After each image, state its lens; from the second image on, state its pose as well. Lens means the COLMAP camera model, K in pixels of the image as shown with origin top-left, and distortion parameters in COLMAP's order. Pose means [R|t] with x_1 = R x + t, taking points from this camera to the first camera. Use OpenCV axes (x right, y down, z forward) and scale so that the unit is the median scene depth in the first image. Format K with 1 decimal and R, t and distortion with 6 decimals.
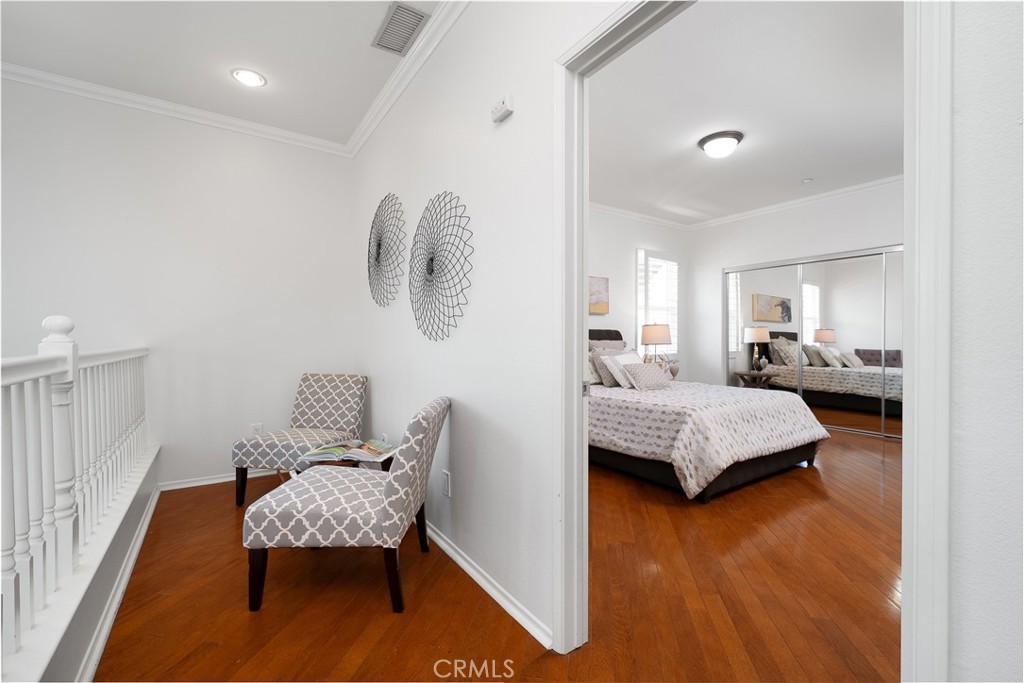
lens RADIAL K [[441.0, 0, 515.9], [0, 441.0, 339.9], [0, 0, 1]] dist [0.013077, -0.000115]
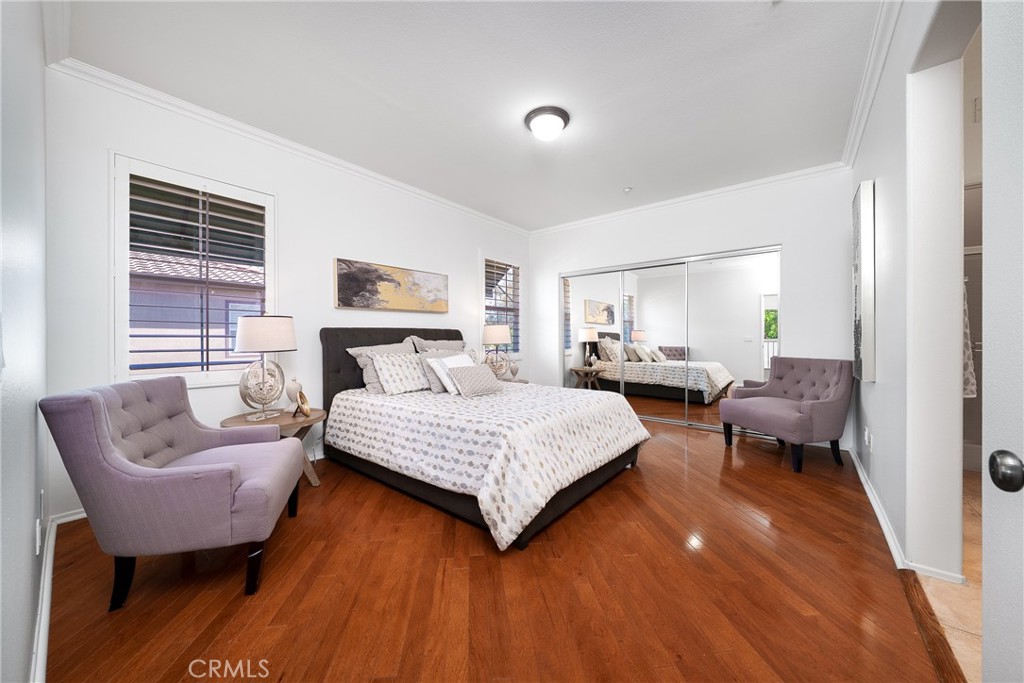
lens RADIAL K [[367.6, 0, 511.6], [0, 367.6, 338.5], [0, 0, 1]] dist [-0.000607, 0.000003]
pose [[0.959441, -0.002974, 0.281893, 0.098057], [0.004067, 0.999986, -0.003293, -0.000022], [-0.281879, 0.004306, 0.959440, 0.164694]]
